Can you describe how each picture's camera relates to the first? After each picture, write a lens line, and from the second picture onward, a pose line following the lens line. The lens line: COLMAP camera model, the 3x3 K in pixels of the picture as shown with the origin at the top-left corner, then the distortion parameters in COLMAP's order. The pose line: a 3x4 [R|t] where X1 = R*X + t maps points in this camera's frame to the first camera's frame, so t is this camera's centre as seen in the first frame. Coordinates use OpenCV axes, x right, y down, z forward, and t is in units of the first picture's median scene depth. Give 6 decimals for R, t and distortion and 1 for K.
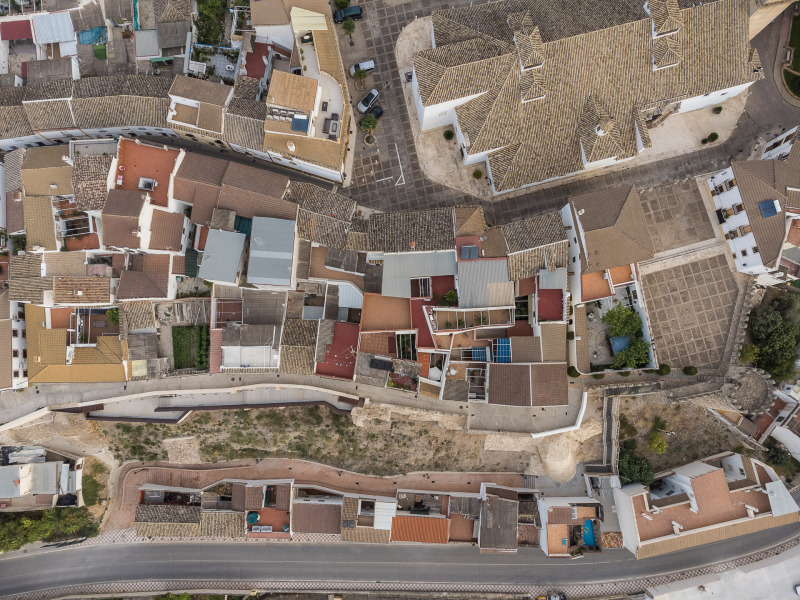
lens RADIAL K [[605.8, 0, 400.7], [0, 605.8, 312.4], [0, 0, 1]] dist [0.005059, 0.032829]
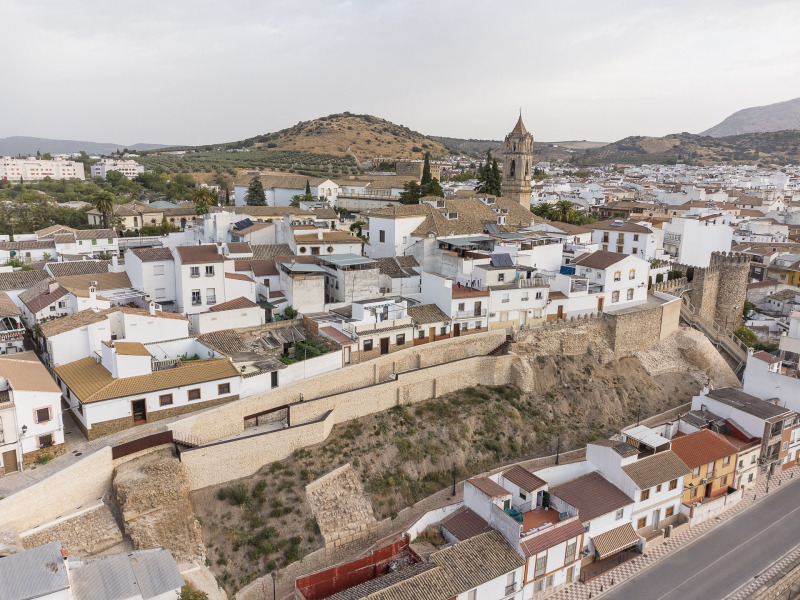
lens RADIAL K [[601.0, 0, 400.0], [0, 601.0, 300.0], [0, 0, 1]] dist [0.011655, 0.005582]
pose [[0.827805, -0.127525, 0.546329, -0.609186], [0.558849, 0.272935, -0.783067, 0.664381], [-0.049251, 0.953543, 0.297205, 0.655674]]
